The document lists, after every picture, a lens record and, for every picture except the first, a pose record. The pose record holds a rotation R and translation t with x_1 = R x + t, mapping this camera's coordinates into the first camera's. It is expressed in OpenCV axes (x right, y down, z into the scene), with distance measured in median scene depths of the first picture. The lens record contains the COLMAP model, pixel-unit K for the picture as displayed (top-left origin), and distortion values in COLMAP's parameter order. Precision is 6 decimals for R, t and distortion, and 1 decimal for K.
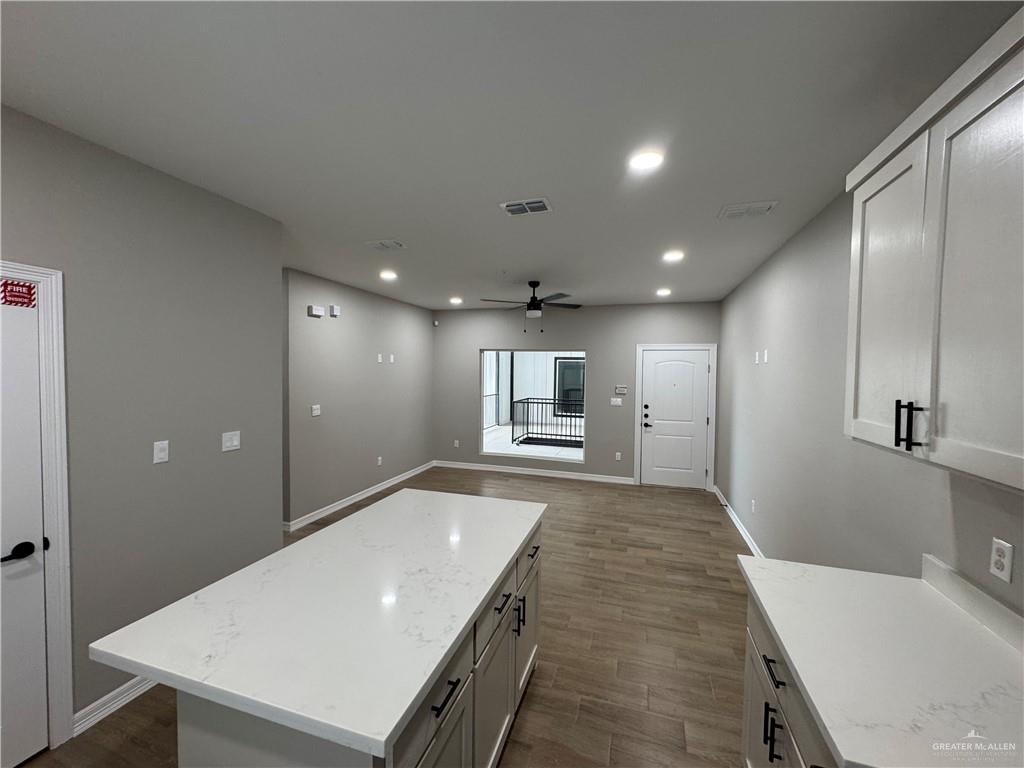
lens RADIAL K [[408.3, 0, 512.0], [0, 408.3, 384.0], [0, 0, 1]] dist [-0.002527, -0.000459]
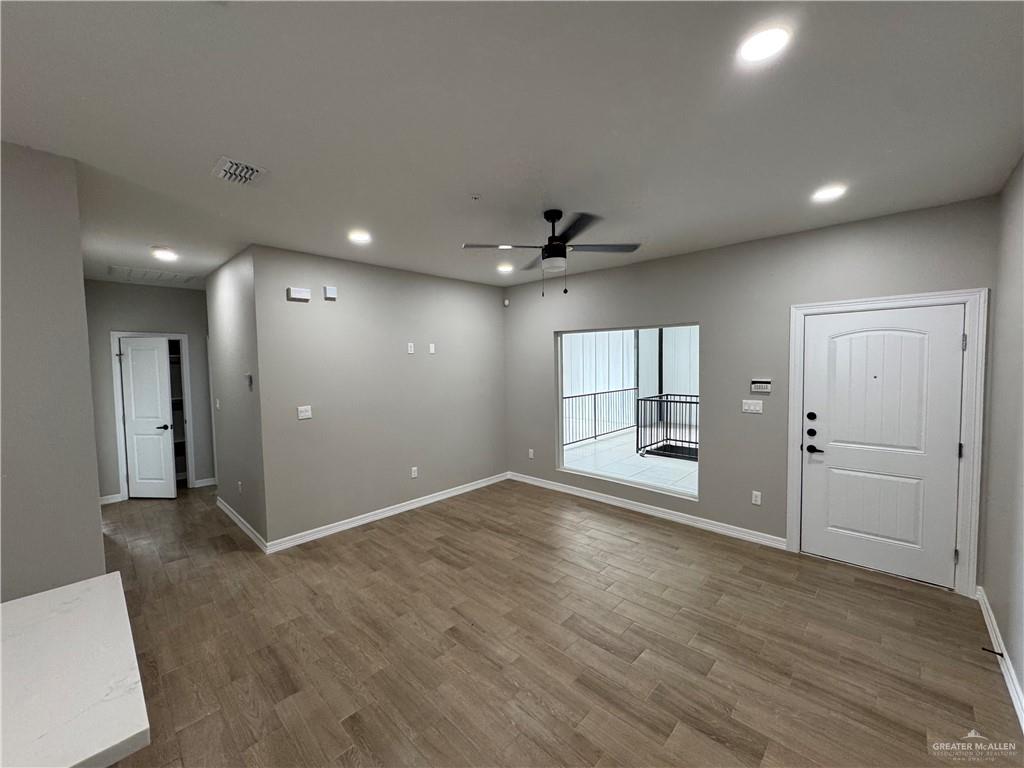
lens RADIAL K [[408.3, 0, 512.0], [0, 408.3, 384.0], [0, 0, 1]] dist [-0.002527, -0.000459]
pose [[0.898806, -0.002340, -0.438340, 0.210654], [0.010963, 0.999793, 0.017143, -0.002657], [0.438209, -0.020214, 0.898646, 0.330195]]
